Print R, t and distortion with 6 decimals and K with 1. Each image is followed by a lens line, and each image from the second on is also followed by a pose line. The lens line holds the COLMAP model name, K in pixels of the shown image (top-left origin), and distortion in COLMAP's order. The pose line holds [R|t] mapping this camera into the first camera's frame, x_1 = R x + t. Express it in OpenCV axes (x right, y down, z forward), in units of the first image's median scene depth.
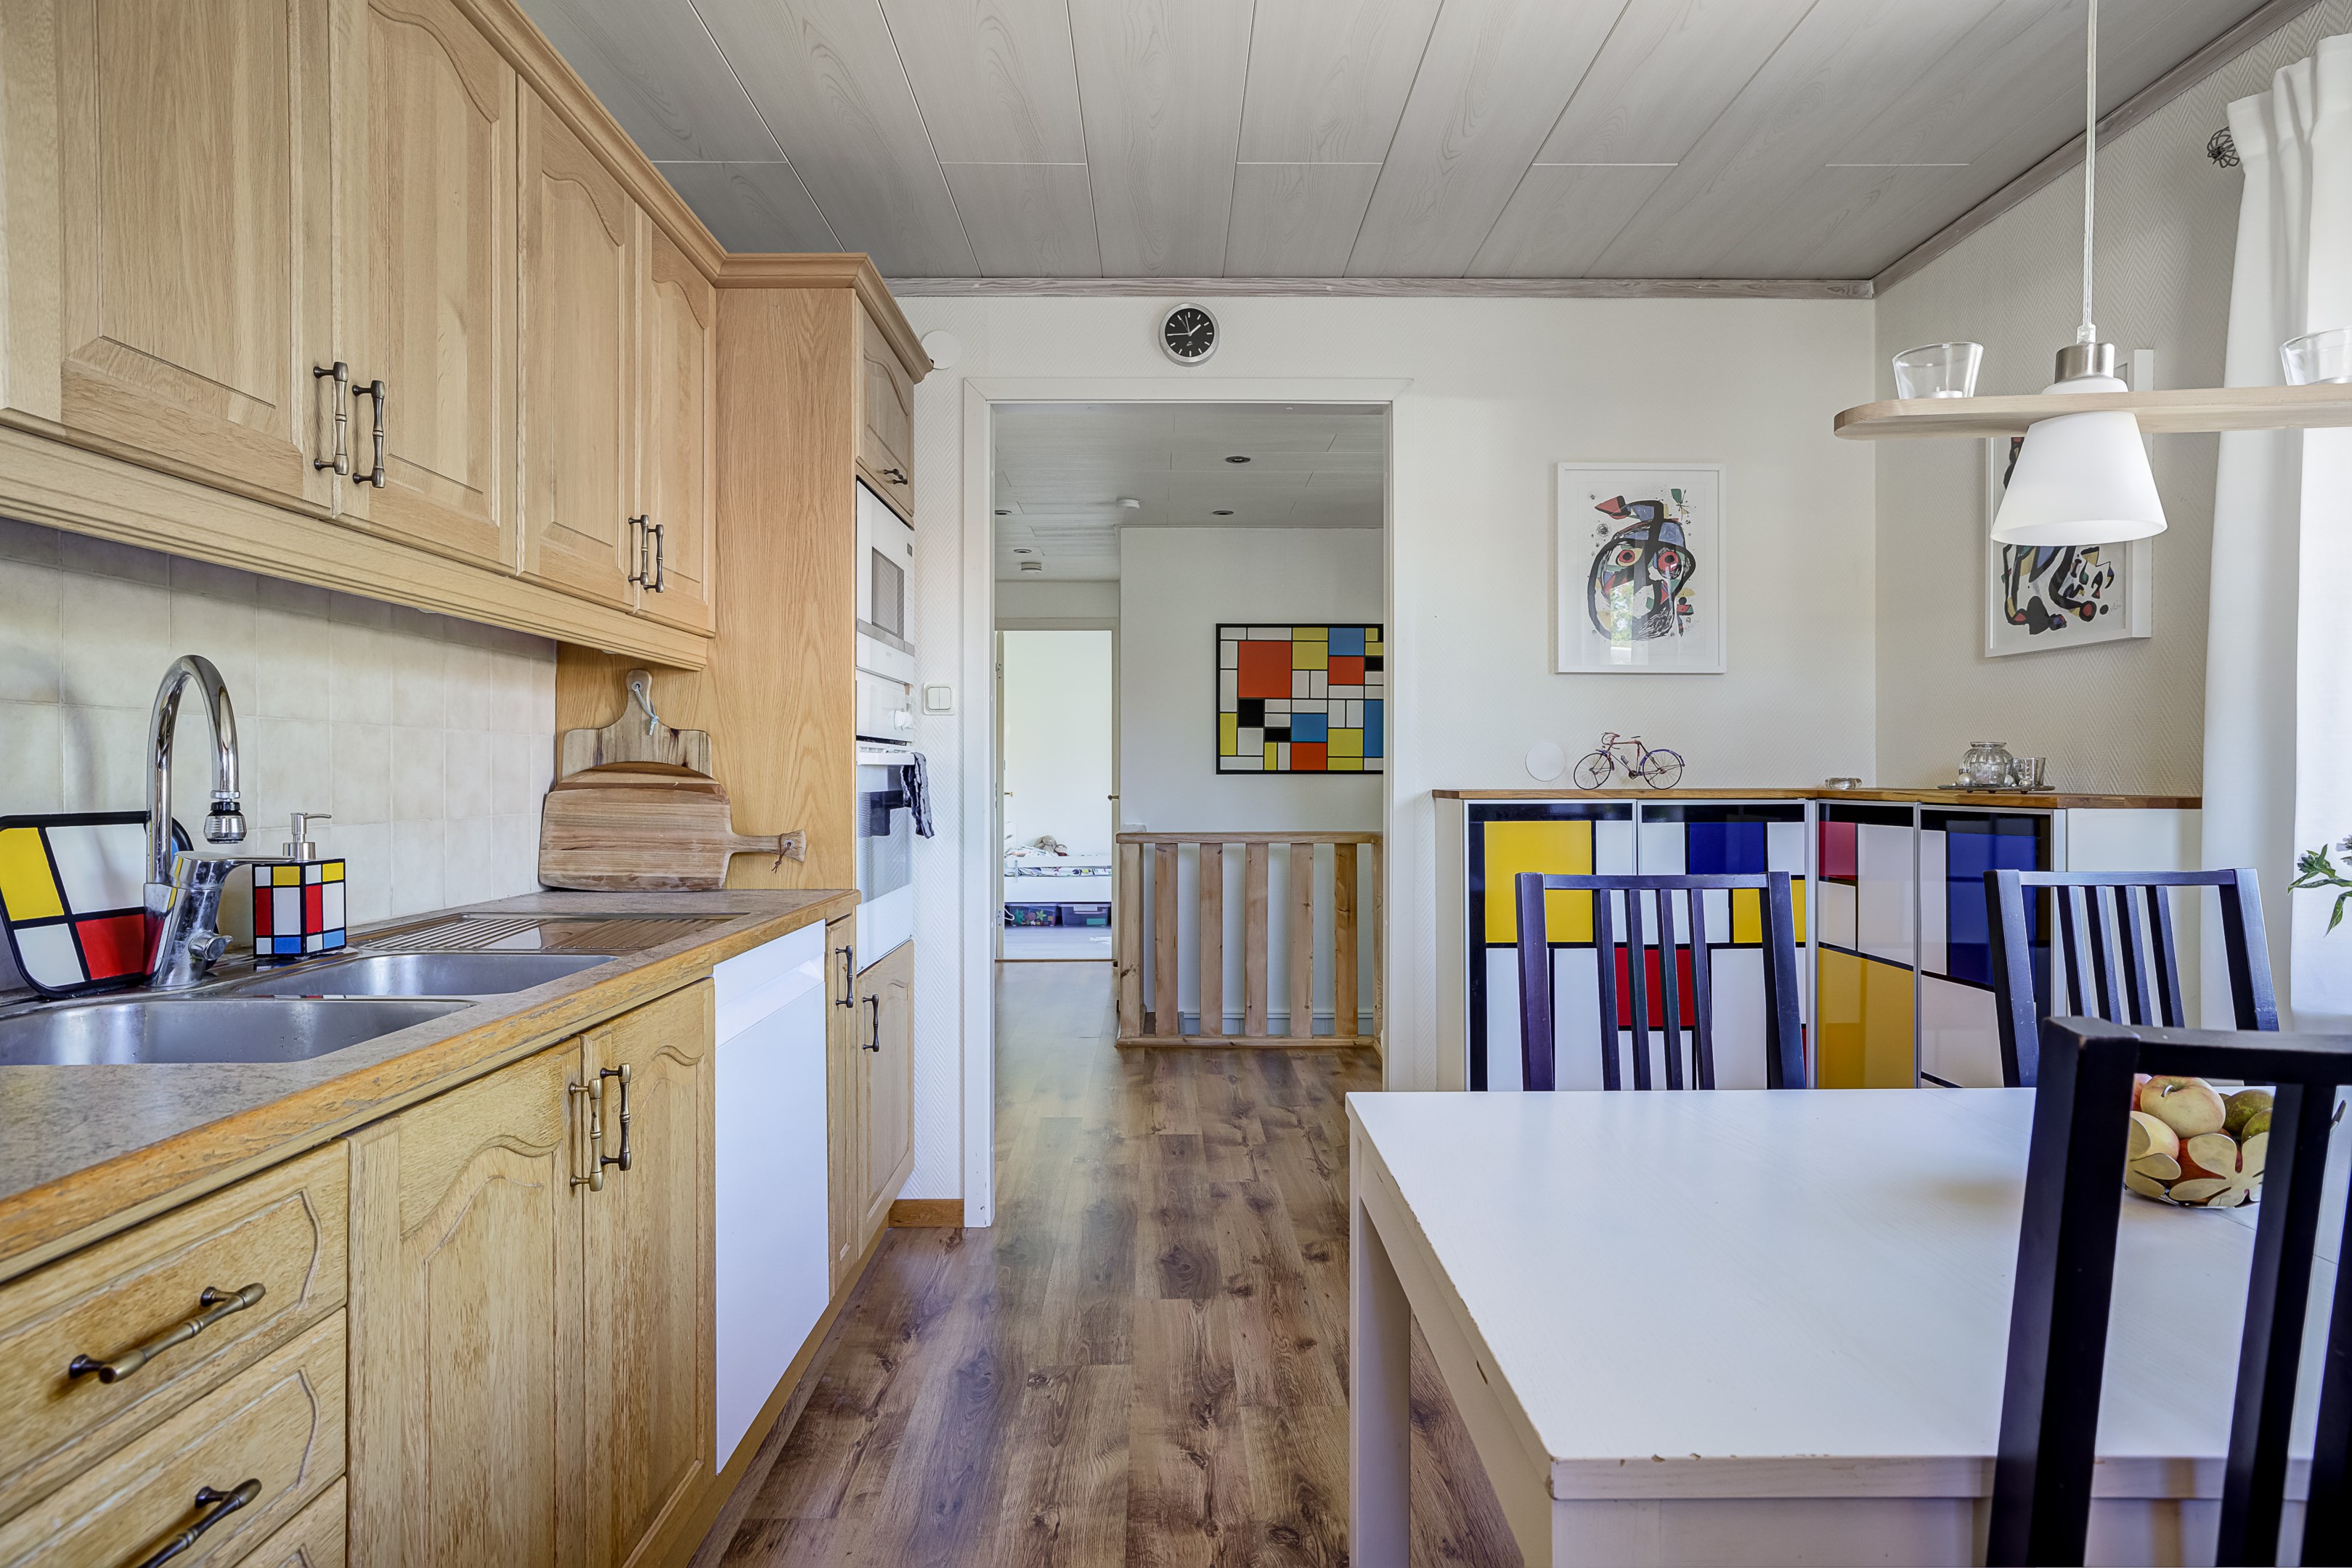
lens RADIAL K [[1363.4, 0, 1174.2], [0, 1363.4, 784.0], [0, 0, 1]] dist [-0.007721, -0.000931]
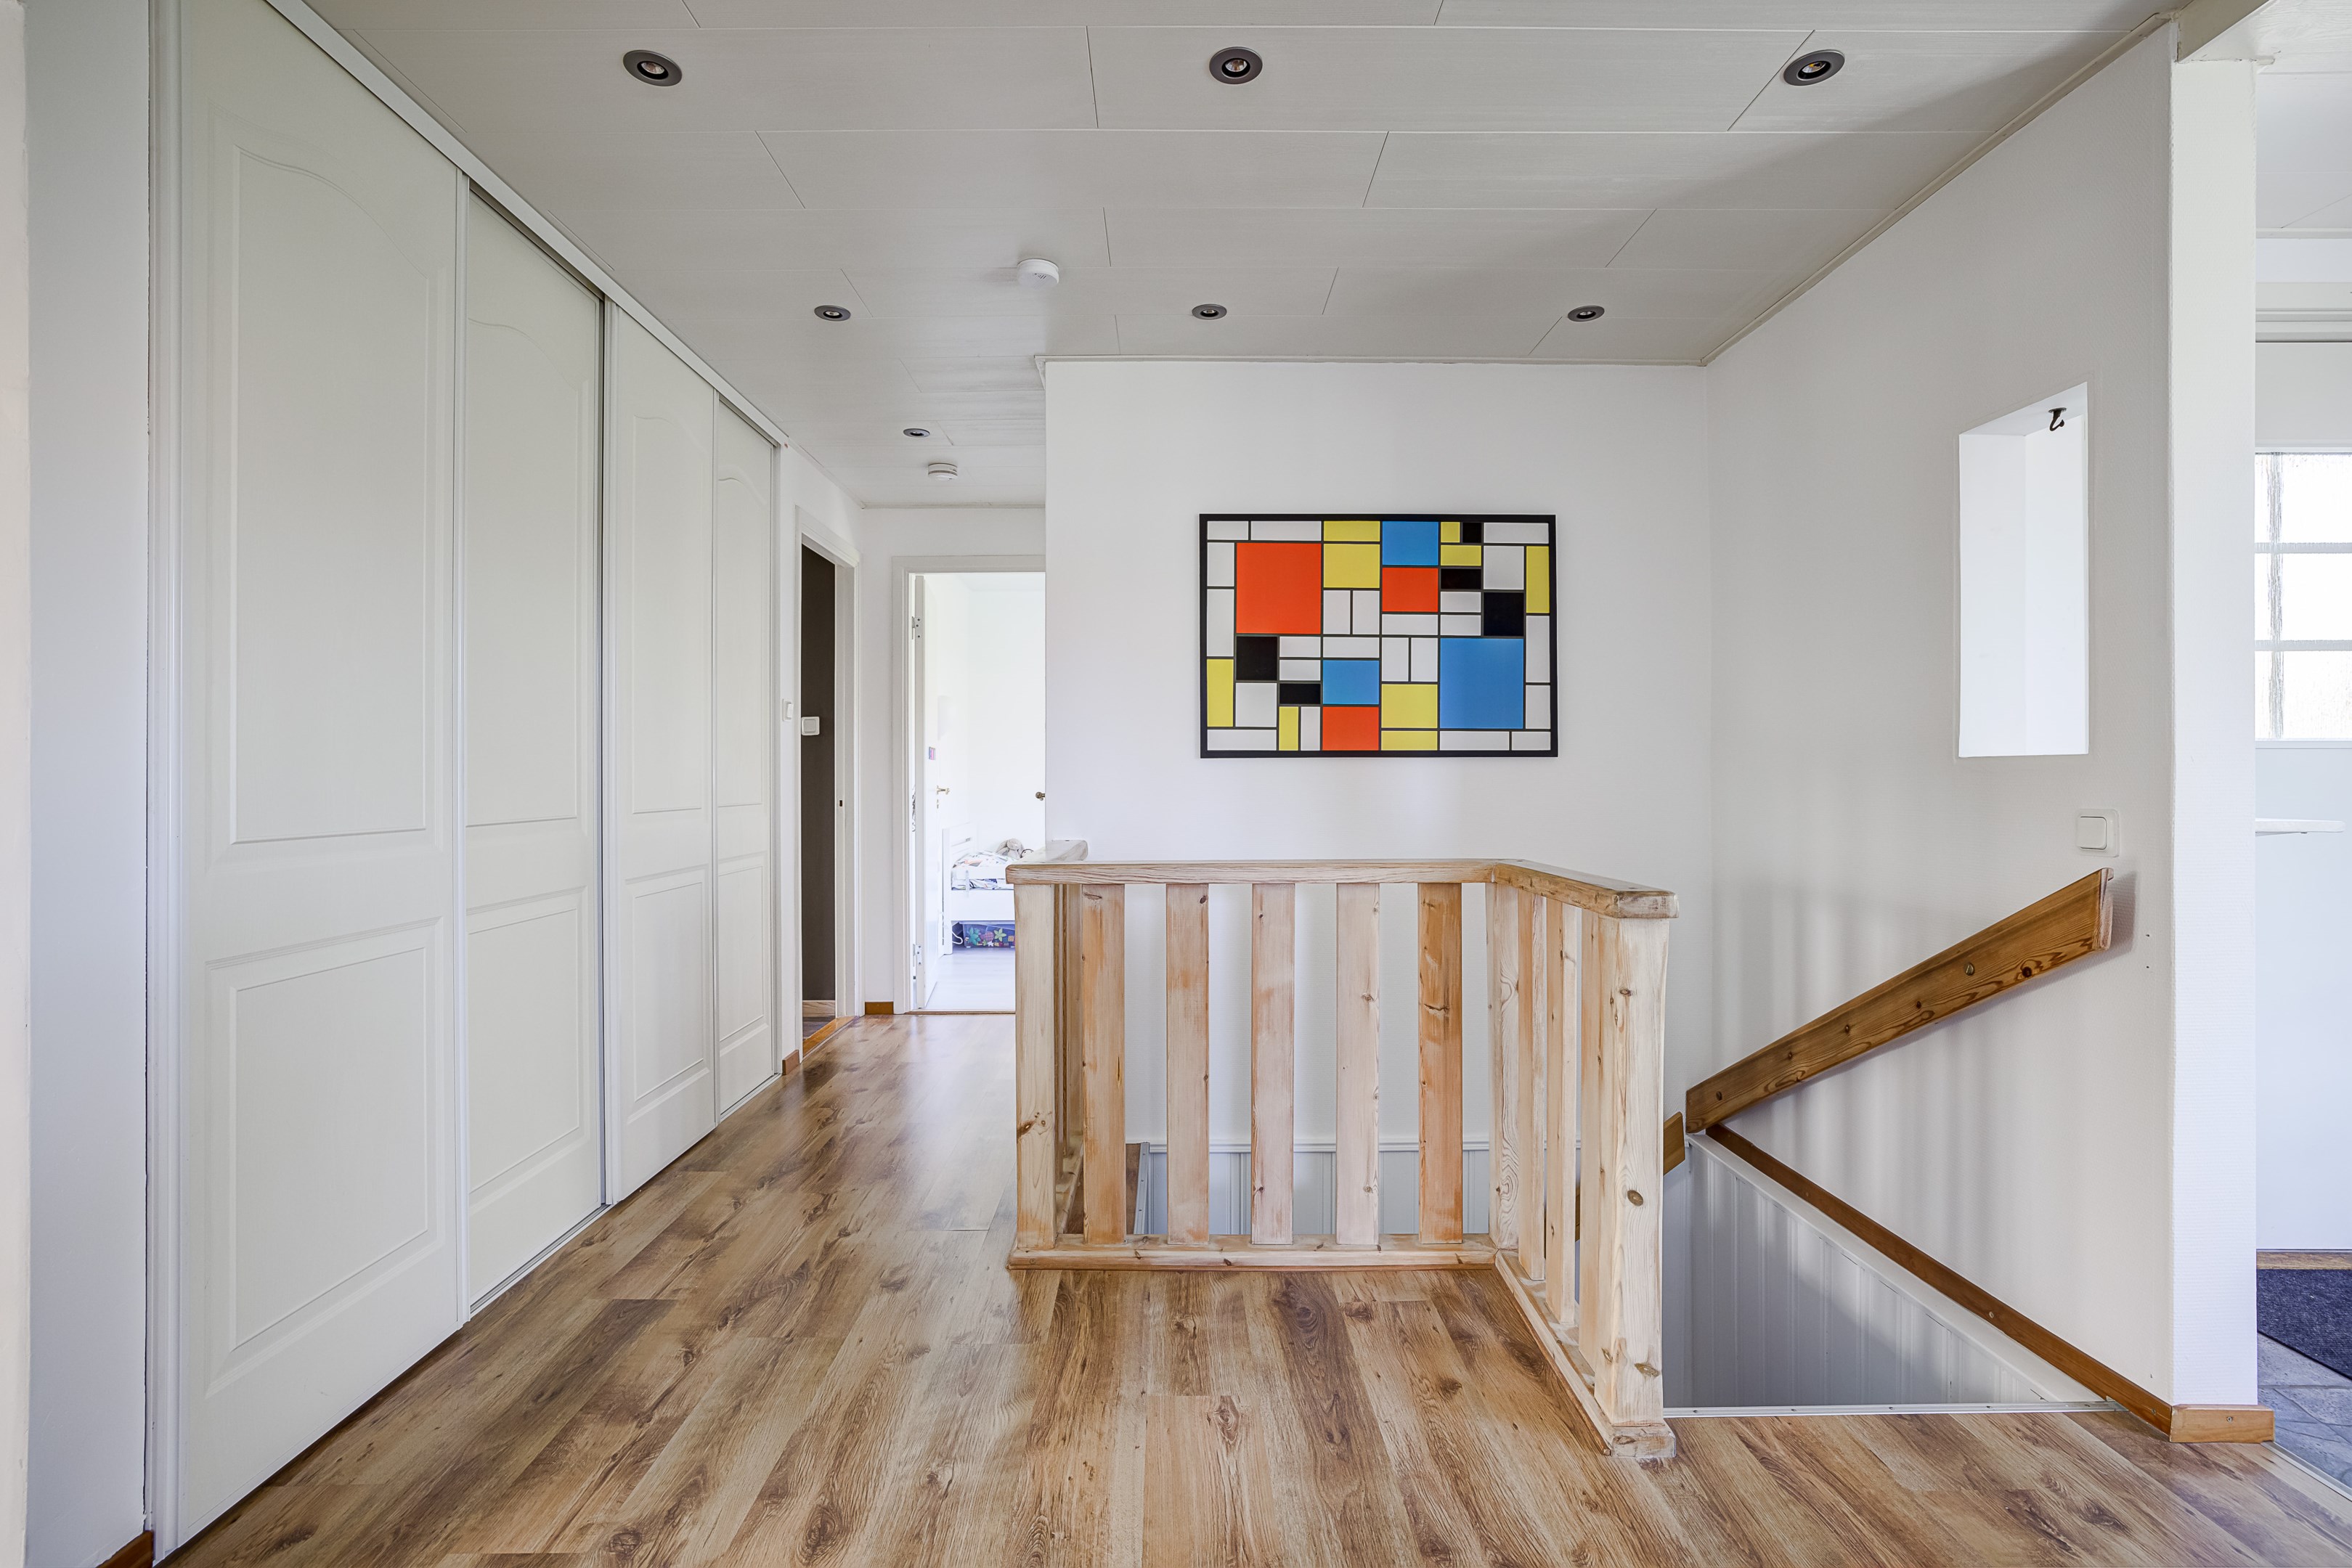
lens RADIAL K [[1086.7, 0, 1177.4], [0, 1086.7, 779.7], [0, 0, 1]] dist [-0.001210, -0.000015]
pose [[0.999983, -0.003814, -0.004369, 0.022413], [0.003807, 0.999991, -0.001631, 0.003442], [0.004376, 0.001614, 0.999989, 0.508112]]
